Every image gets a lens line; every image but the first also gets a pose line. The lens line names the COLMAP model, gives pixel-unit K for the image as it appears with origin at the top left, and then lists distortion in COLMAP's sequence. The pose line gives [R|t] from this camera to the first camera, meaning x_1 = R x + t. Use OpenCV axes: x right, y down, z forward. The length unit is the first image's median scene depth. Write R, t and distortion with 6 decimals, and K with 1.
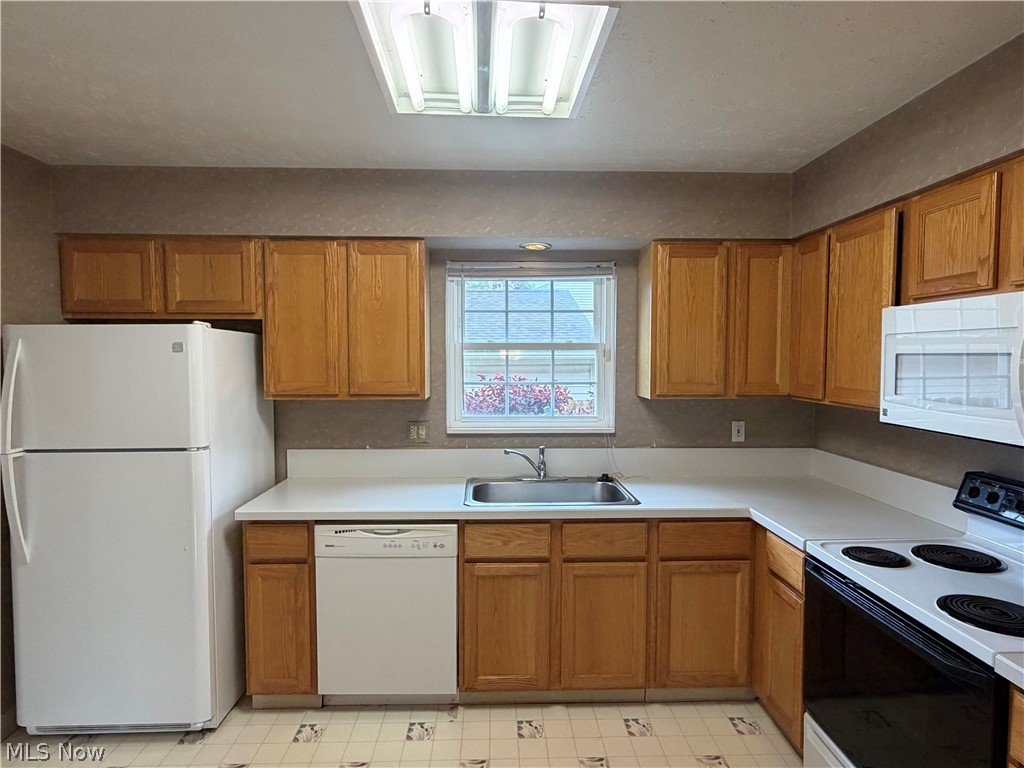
lens RADIAL K [[567.3, 0, 510.6], [0, 567.3, 389.7], [0, 0, 1]] dist [0.002789, -0.003580]
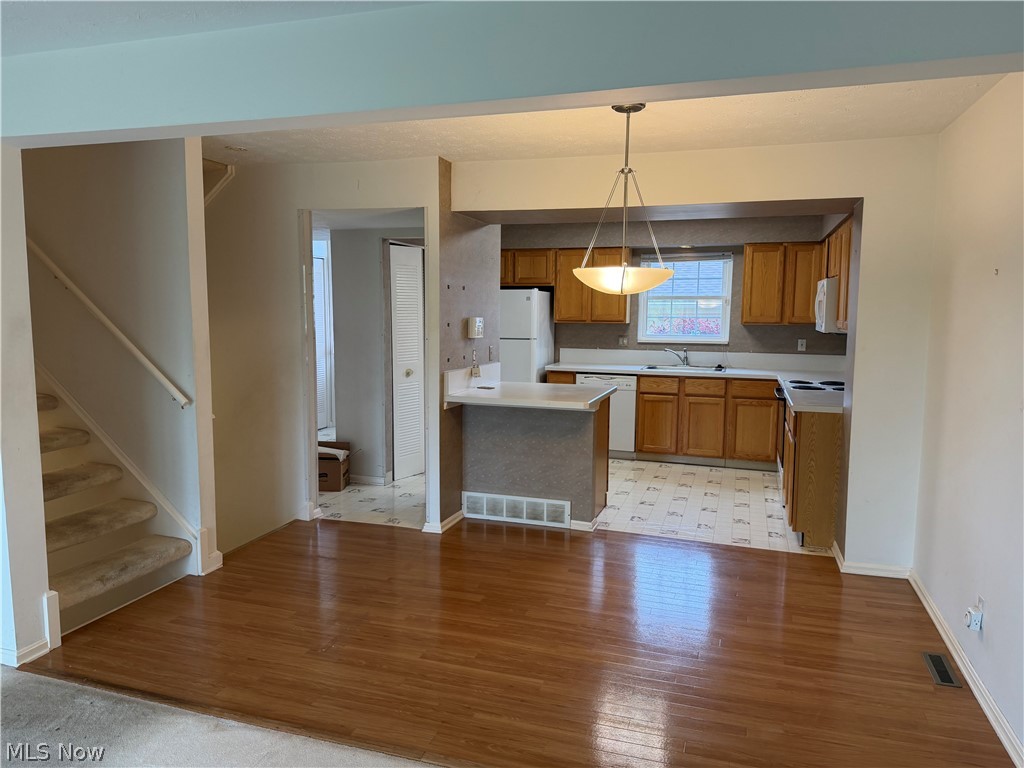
lens RADIAL K [[716.5, 0, 493.6], [0, 716.5, 392.9], [0, 0, 1]] dist [0.051349, -0.057834]
pose [[0.931817, 0.047714, -0.359778, 0.374264], [-0.026936, 0.997678, 0.062548, 0.125483], [0.361927, -0.048592, 0.930939, -1.729545]]
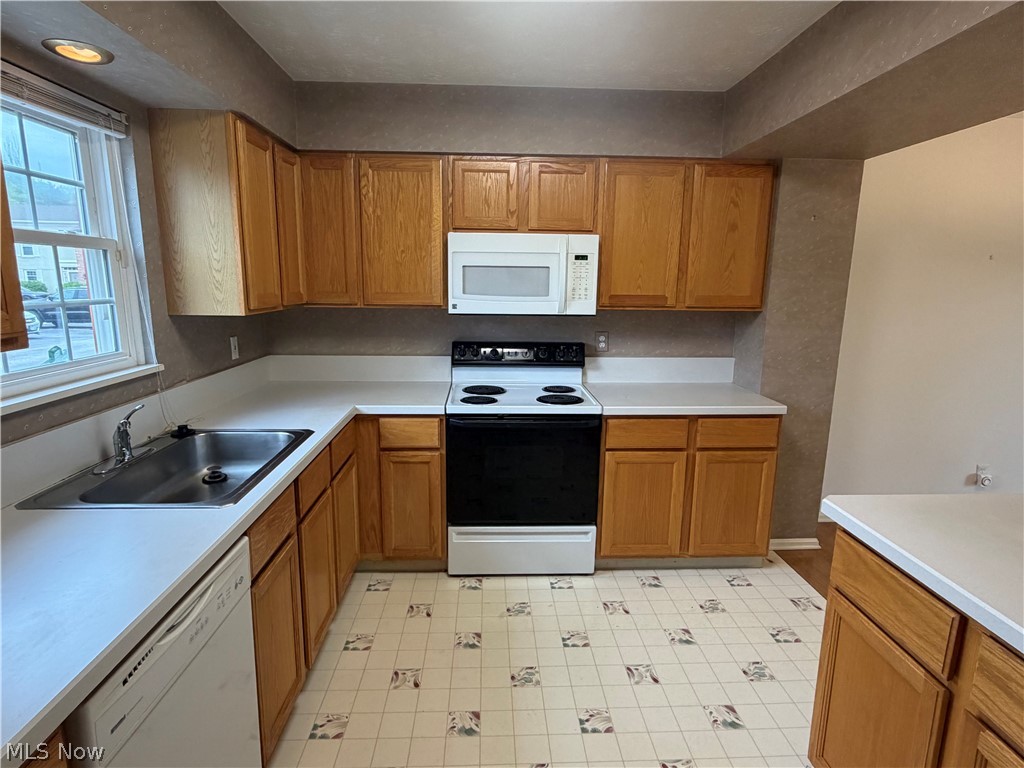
lens RADIAL K [[567.3, 0, 515.0], [0, 567.3, 388.2], [0, 0, 1]] dist [0.002789, -0.003580]
pose [[-0.012394, -0.188143, 0.982064, -0.608388], [0.049576, 0.980815, 0.188529, -0.015869], [-0.998693, 0.051024, -0.002829, 0.641077]]
